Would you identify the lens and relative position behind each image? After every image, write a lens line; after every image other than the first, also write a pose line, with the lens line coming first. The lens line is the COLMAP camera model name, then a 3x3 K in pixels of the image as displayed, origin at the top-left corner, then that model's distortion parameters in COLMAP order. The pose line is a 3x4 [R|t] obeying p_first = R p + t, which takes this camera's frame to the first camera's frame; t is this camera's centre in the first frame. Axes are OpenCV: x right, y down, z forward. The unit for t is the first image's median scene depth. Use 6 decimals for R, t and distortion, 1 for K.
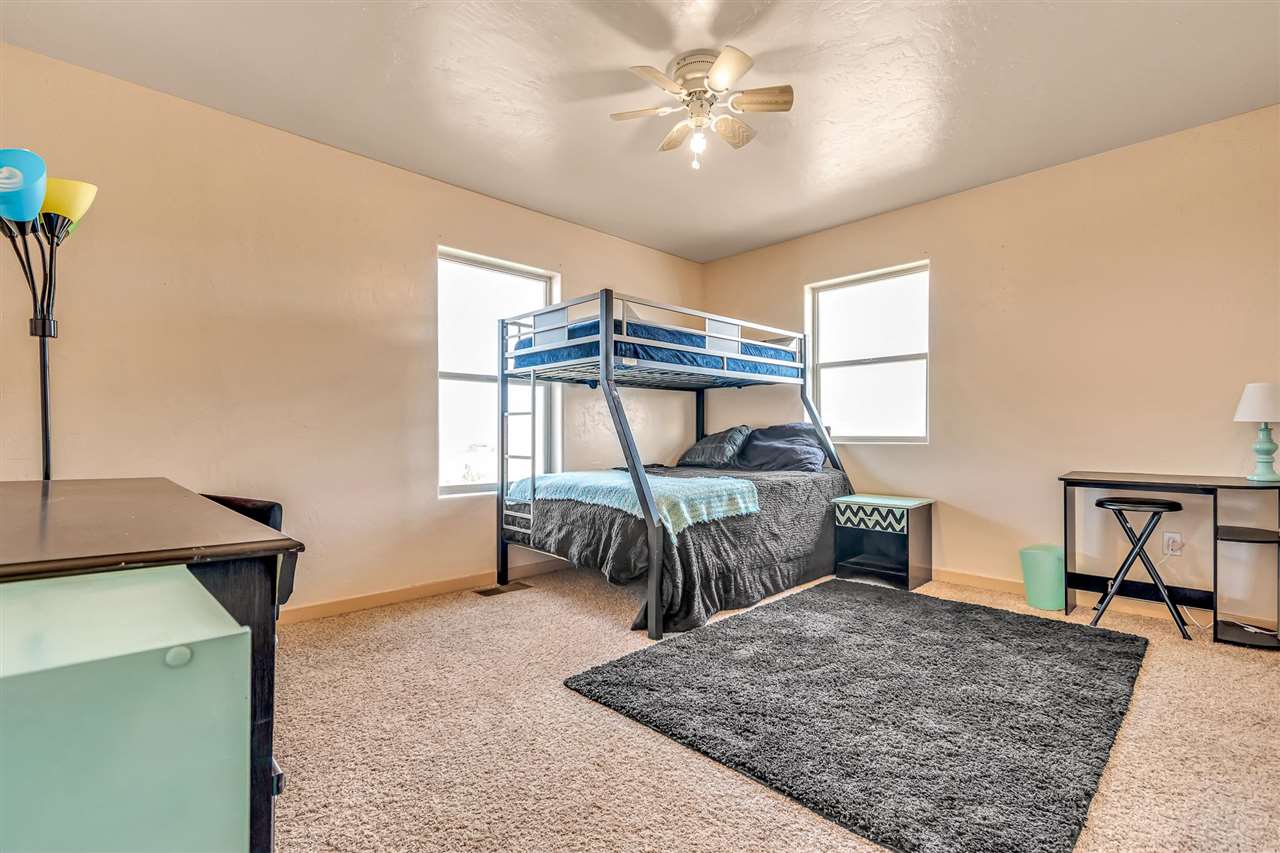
lens RADIAL K [[582.1, 0, 642.4], [0, 582.1, 429.4], [0, 0, 1]] dist [-0.001057, 0.000505]
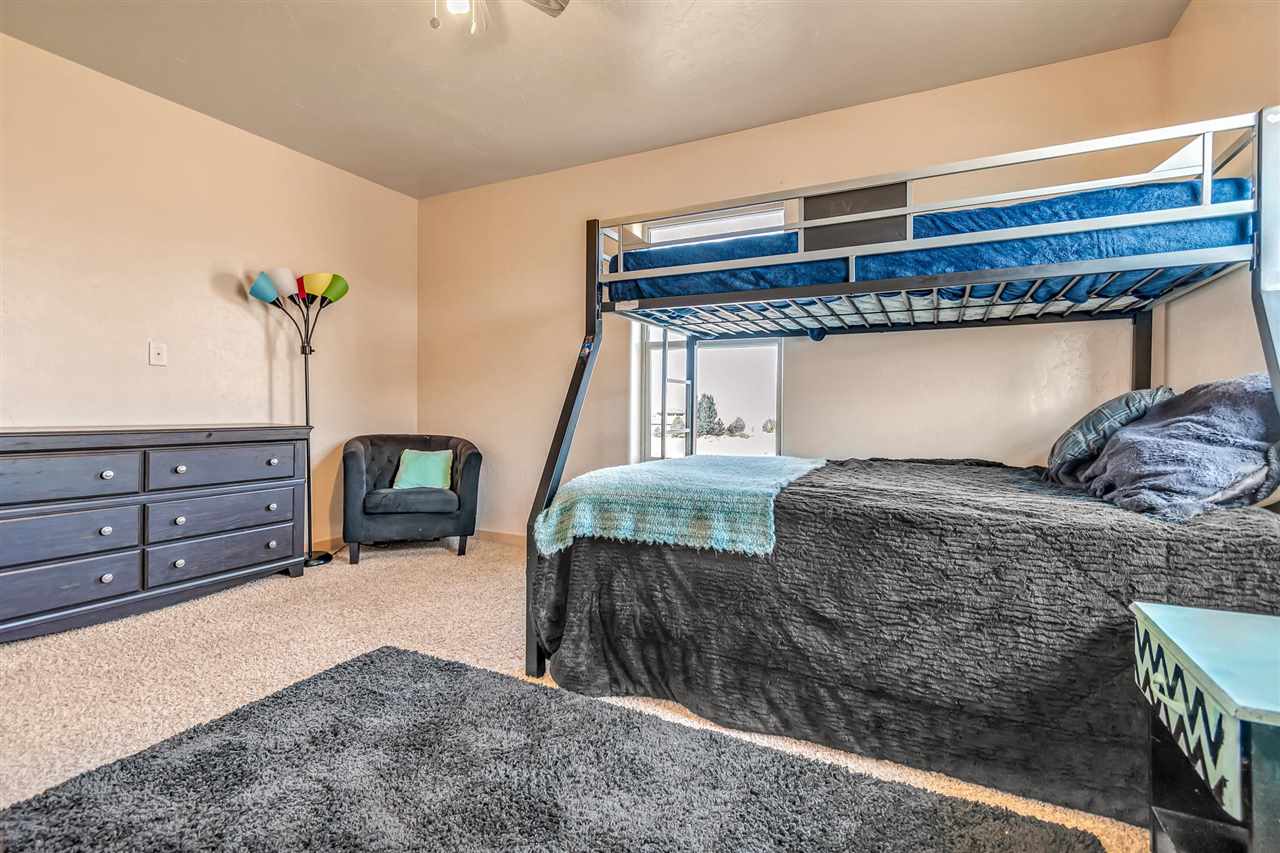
lens RADIAL K [[582.1, 0, 662.5], [0, 582.1, 405.9], [0, 0, 1]] dist [-0.001057, 0.000505]
pose [[0.324702, -0.003413, -0.945810, 0.636002], [-0.001949, 0.999989, -0.004277, 0.013274], [0.945815, 0.003232, 0.324691, 0.736563]]
